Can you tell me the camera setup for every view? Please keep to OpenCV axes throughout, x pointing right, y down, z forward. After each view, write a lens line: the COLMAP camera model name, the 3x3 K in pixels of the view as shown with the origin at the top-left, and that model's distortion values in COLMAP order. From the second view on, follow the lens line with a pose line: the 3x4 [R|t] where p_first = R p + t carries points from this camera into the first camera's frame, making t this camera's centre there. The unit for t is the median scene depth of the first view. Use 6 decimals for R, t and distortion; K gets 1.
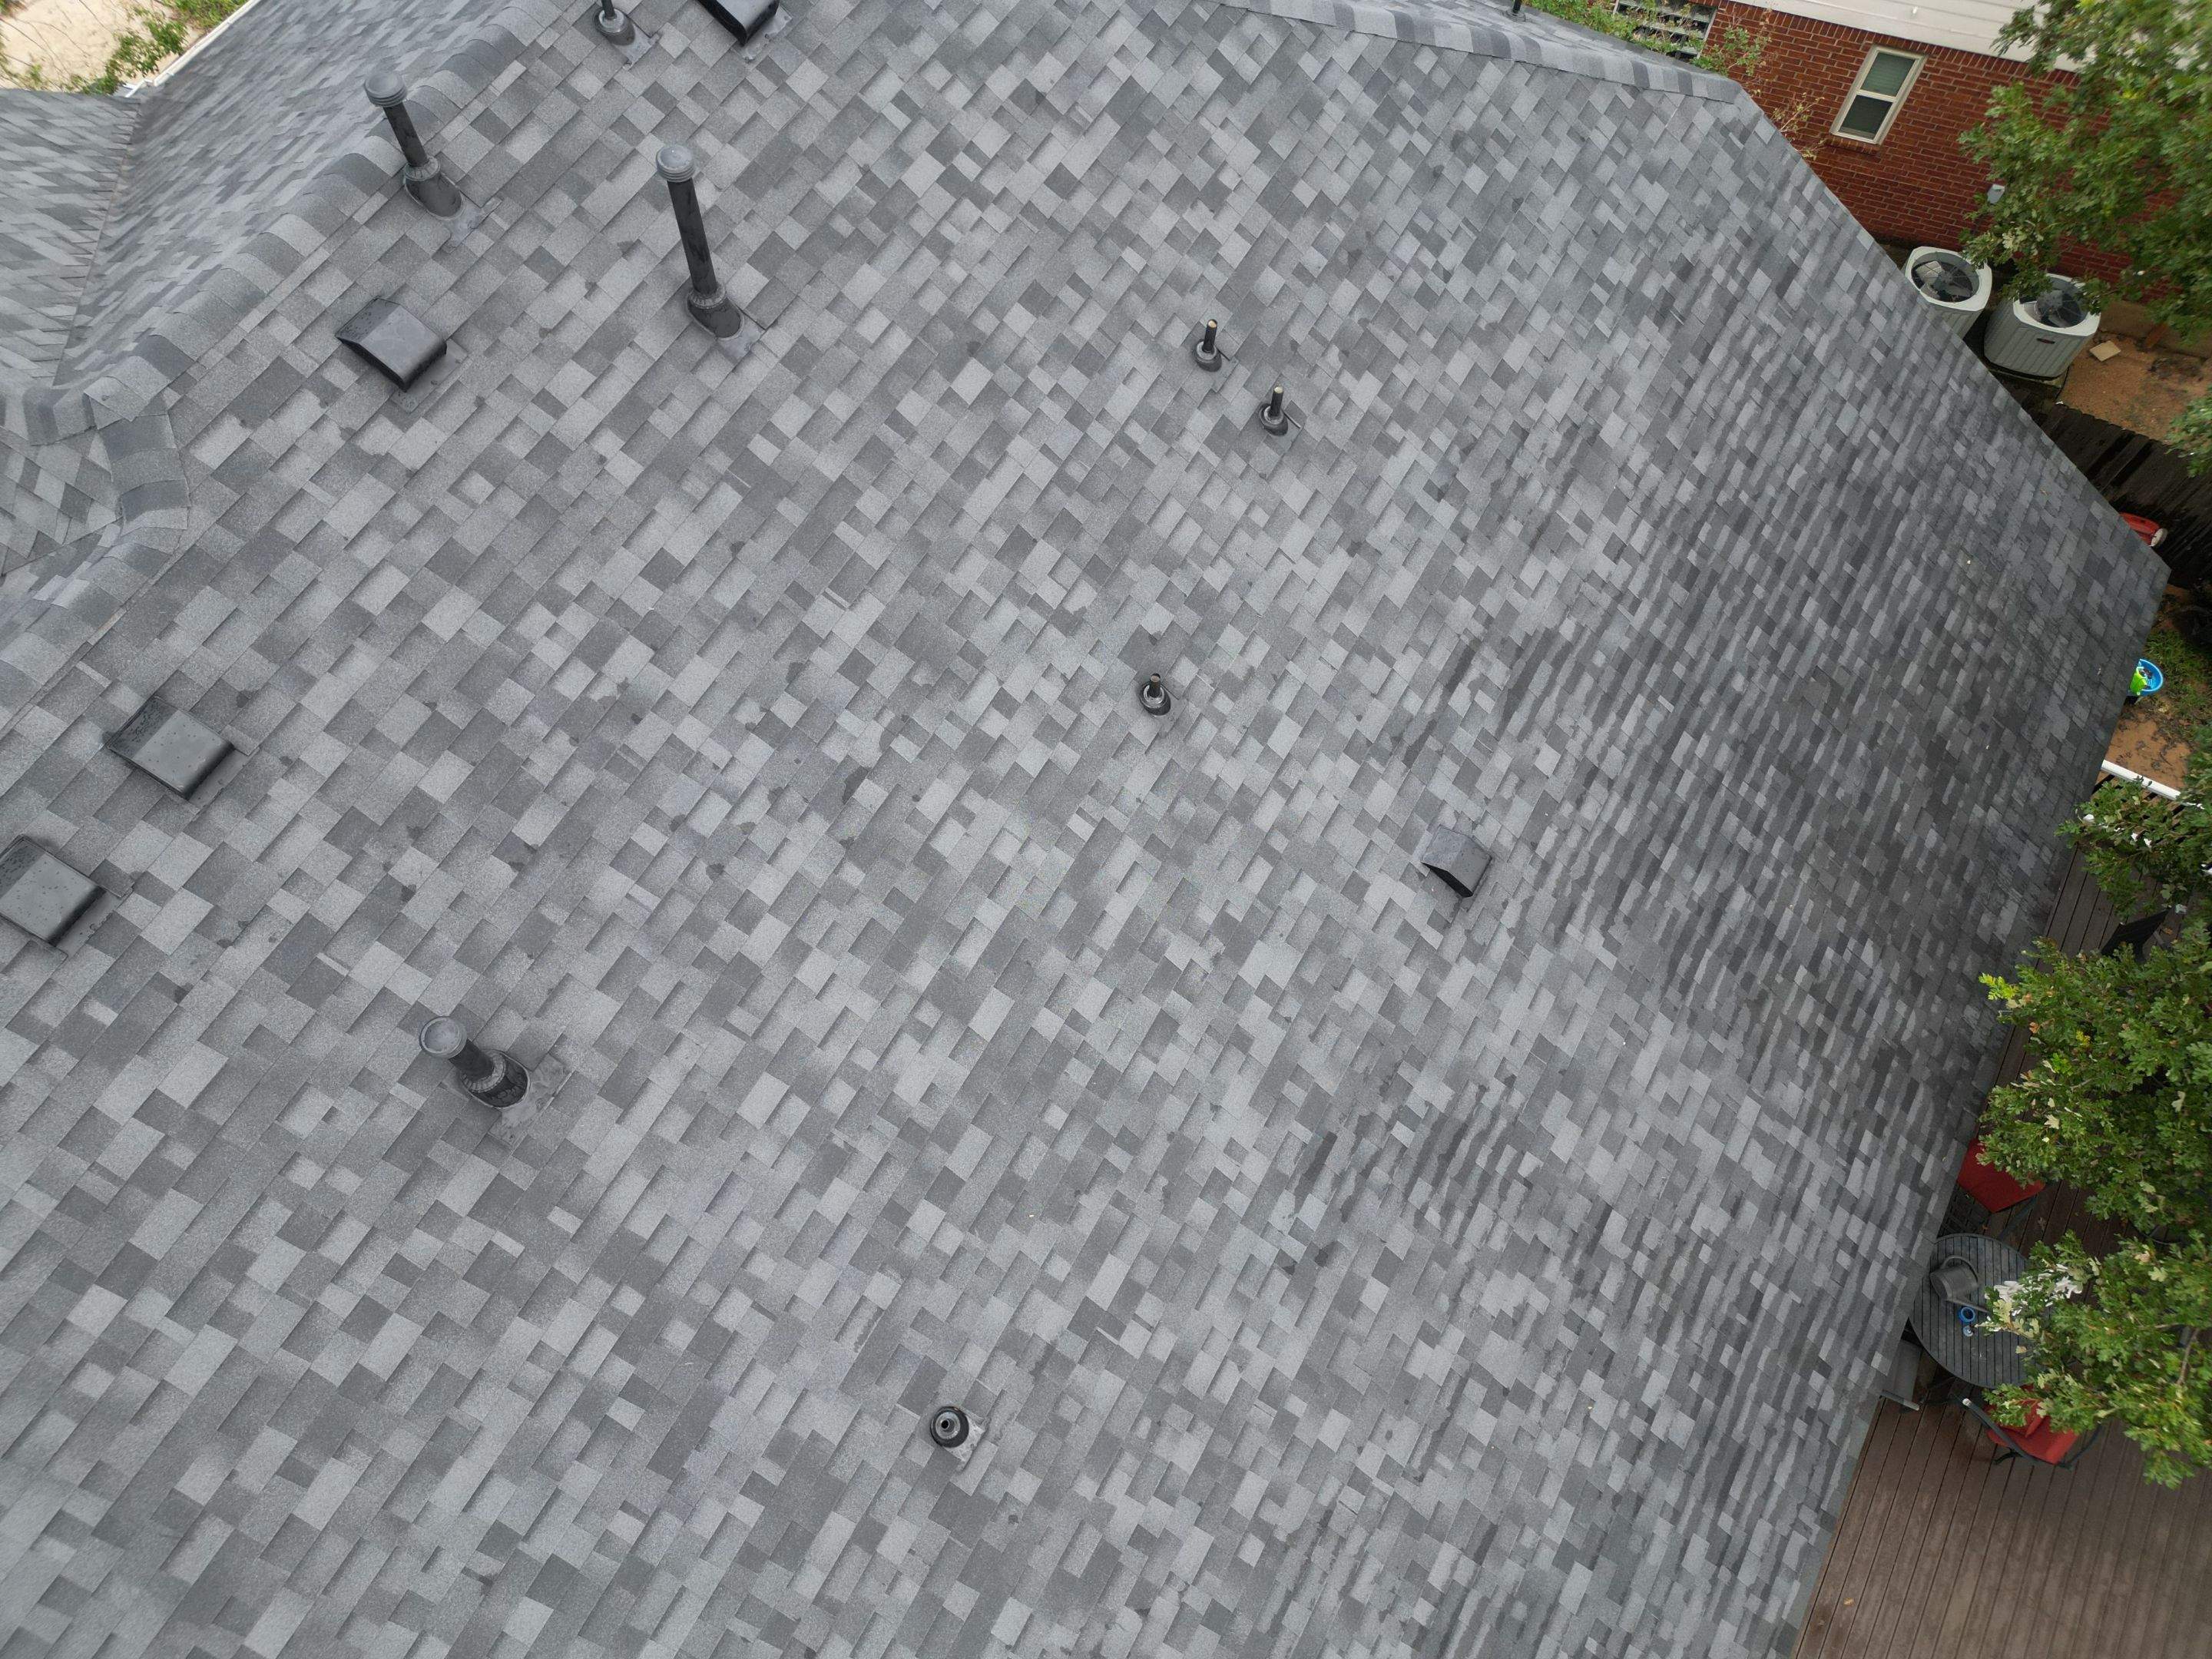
lens RADIAL K [[1542.5, 0, 1101.0], [0, 1542.5, 831.0], [0, 0, 1]] dist [0.079284, -0.080394]
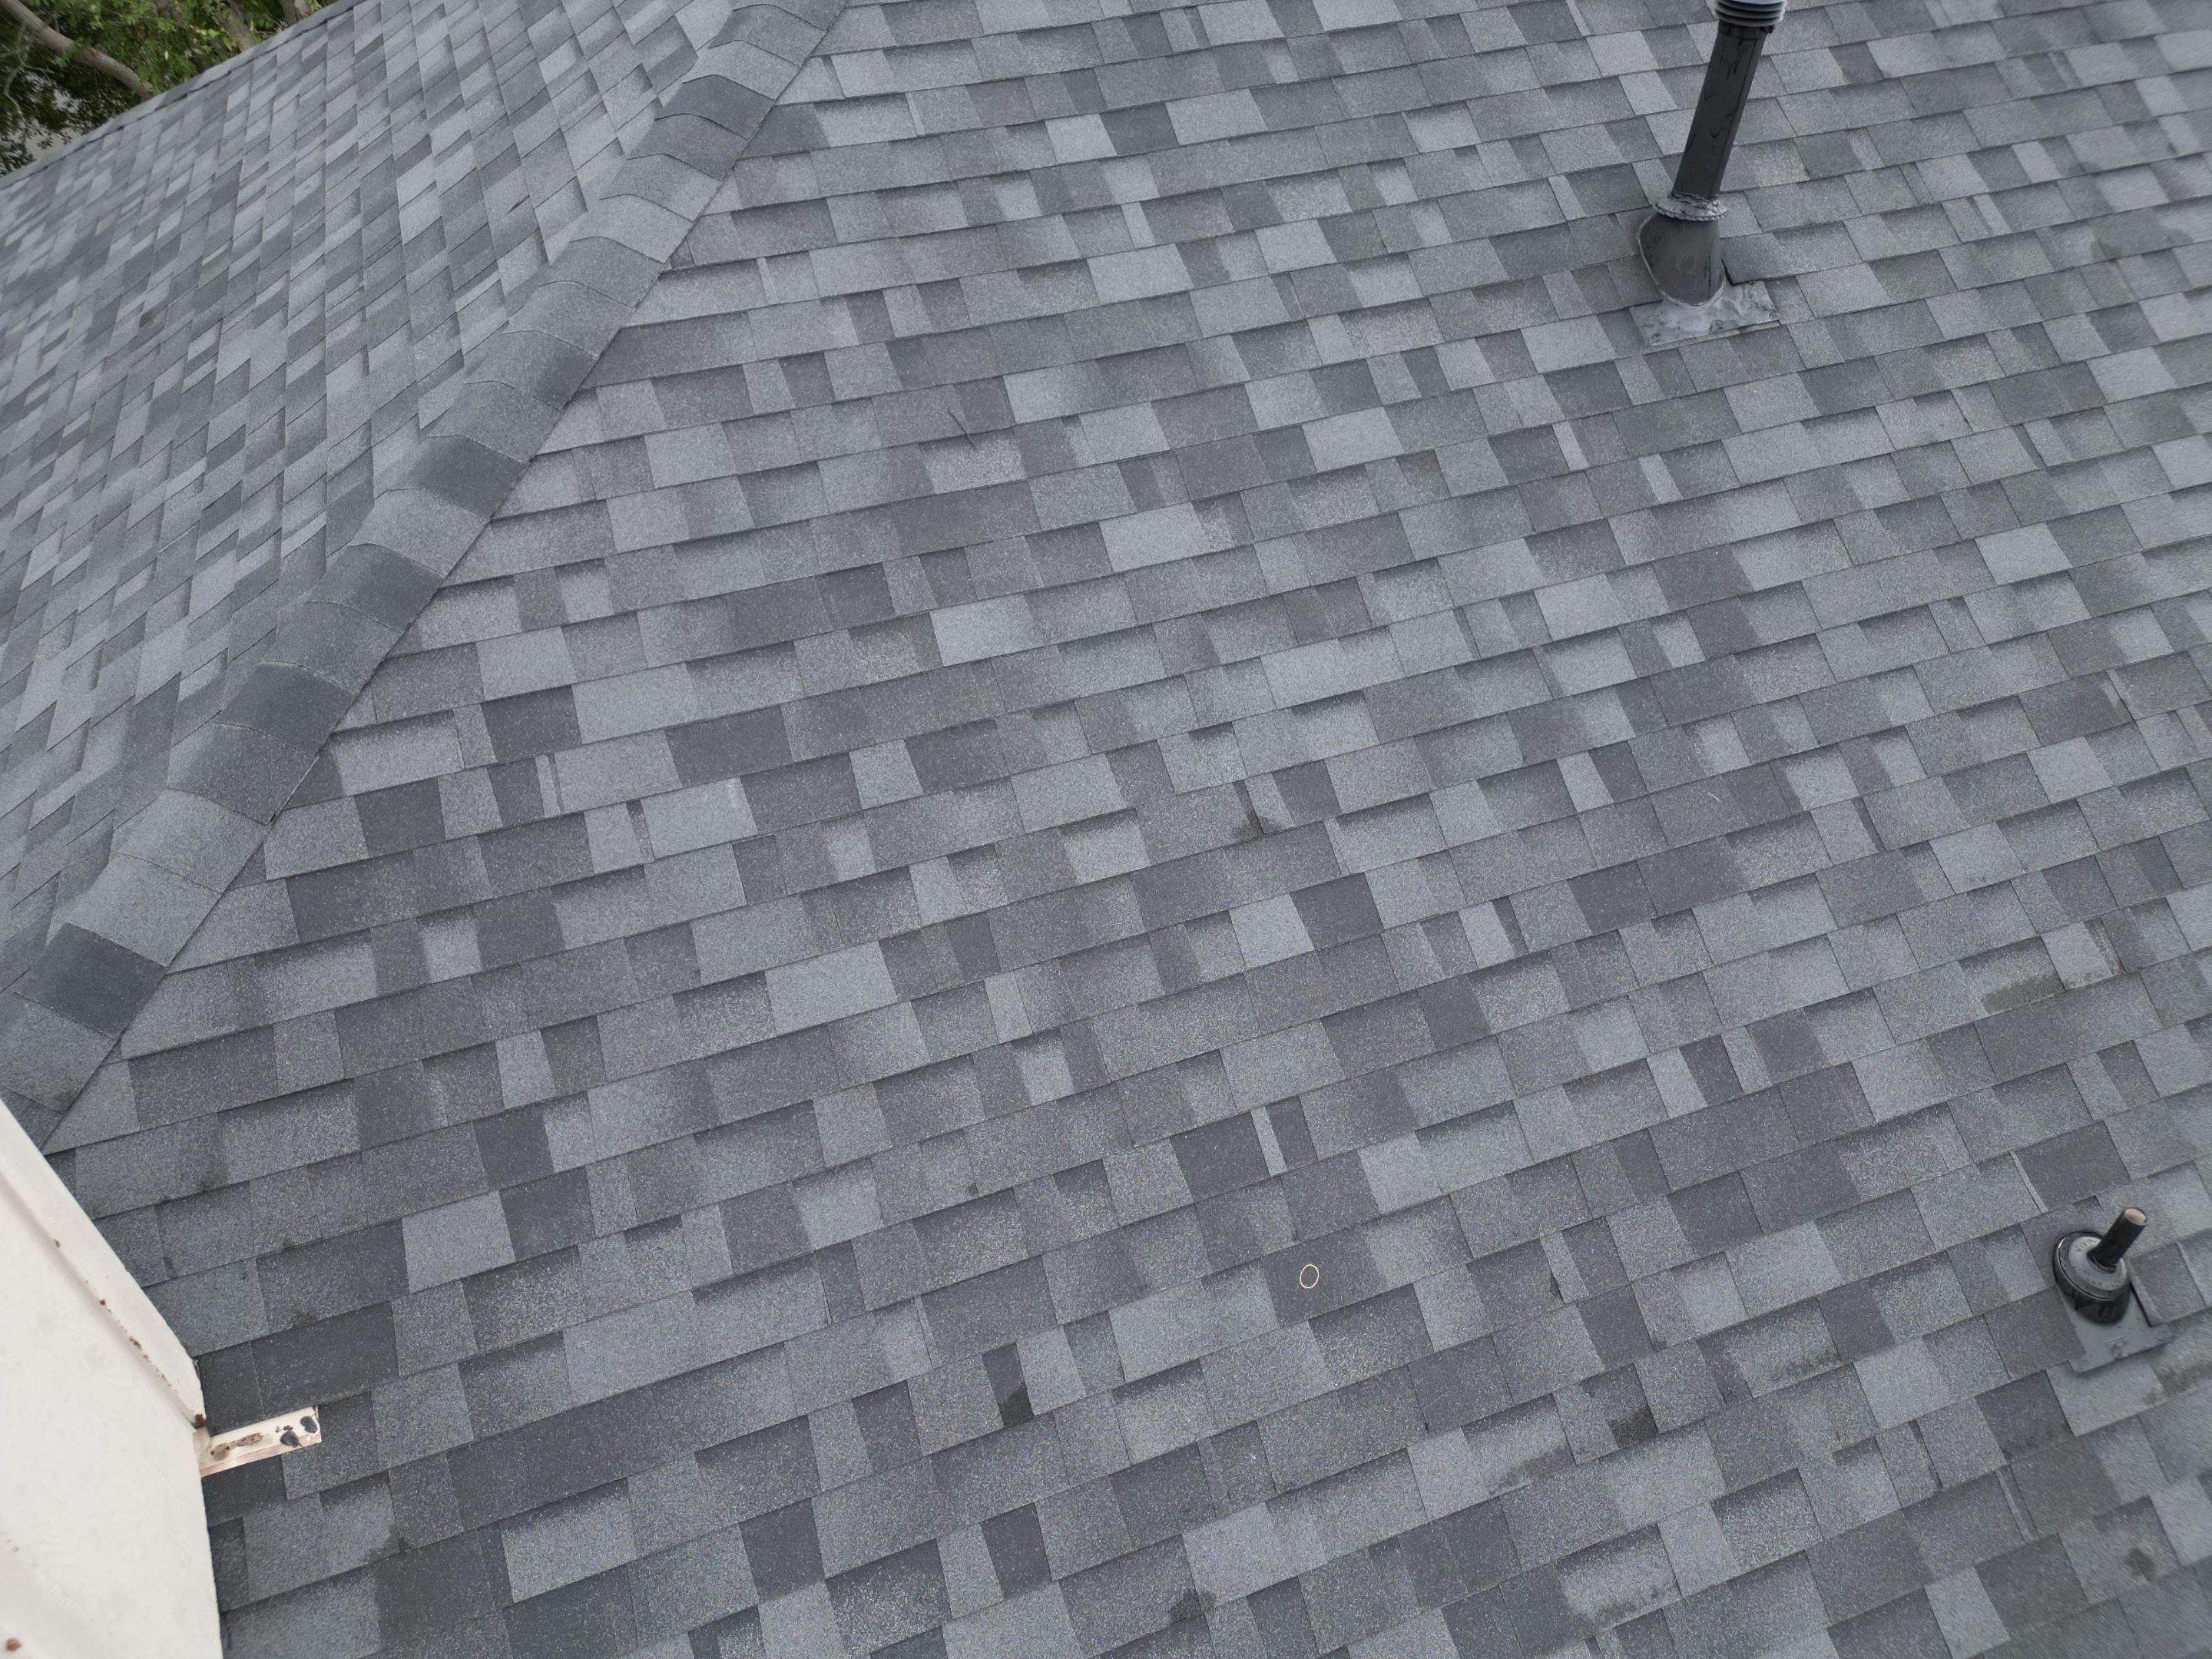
lens RADIAL K [[1542.5, 0, 1101.4], [0, 1542.5, 825.2], [0, 0, 1]] dist [0.079284, -0.080394]
pose [[0.763474, 0.432882, -0.479292, -0.153880], [-0.582430, 0.782168, -0.221334, 0.545348], [0.279075, 0.448137, 0.849288, 0.463908]]
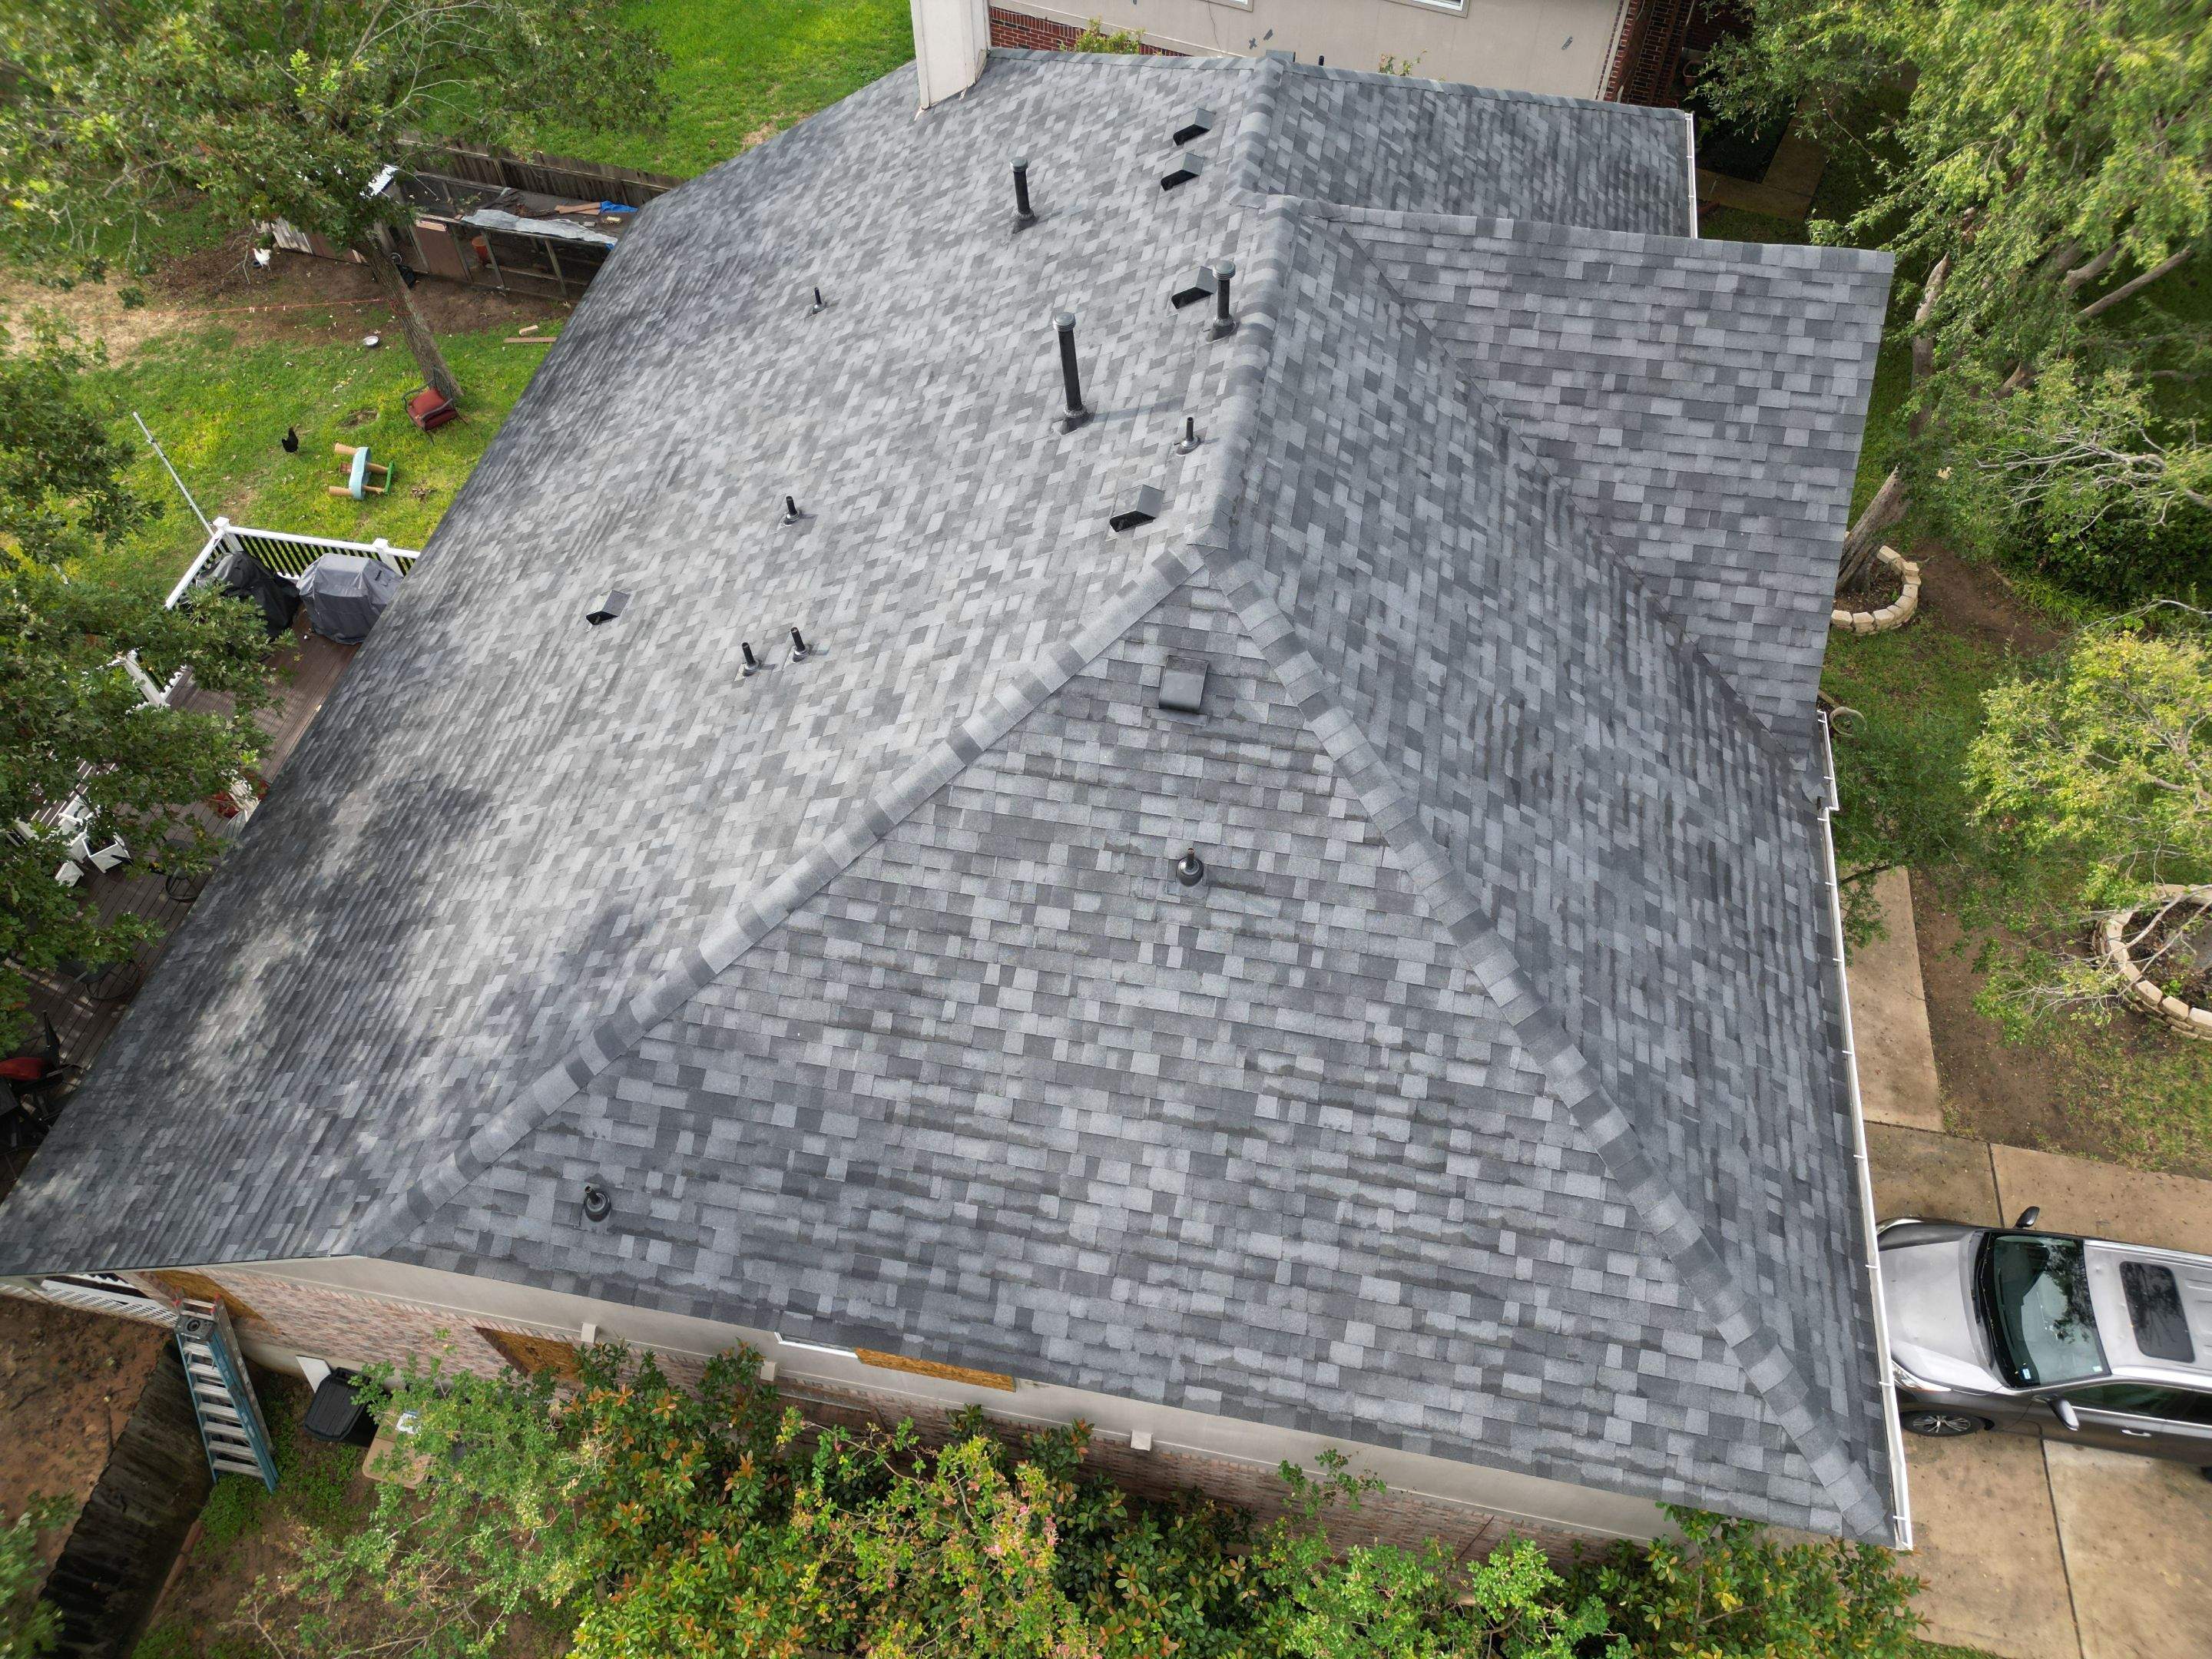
lens RADIAL K [[1542.5, 0, 1102.1], [0, 1542.5, 829.1], [0, 0, 1]] dist [0.079284, -0.080394]
pose [[-0.943473, 0.275109, -0.184864, 0.135148], [-0.294890, -0.442080, 0.847116, -1.912510], [0.151324, 0.853745, 0.498217, 0.585704]]
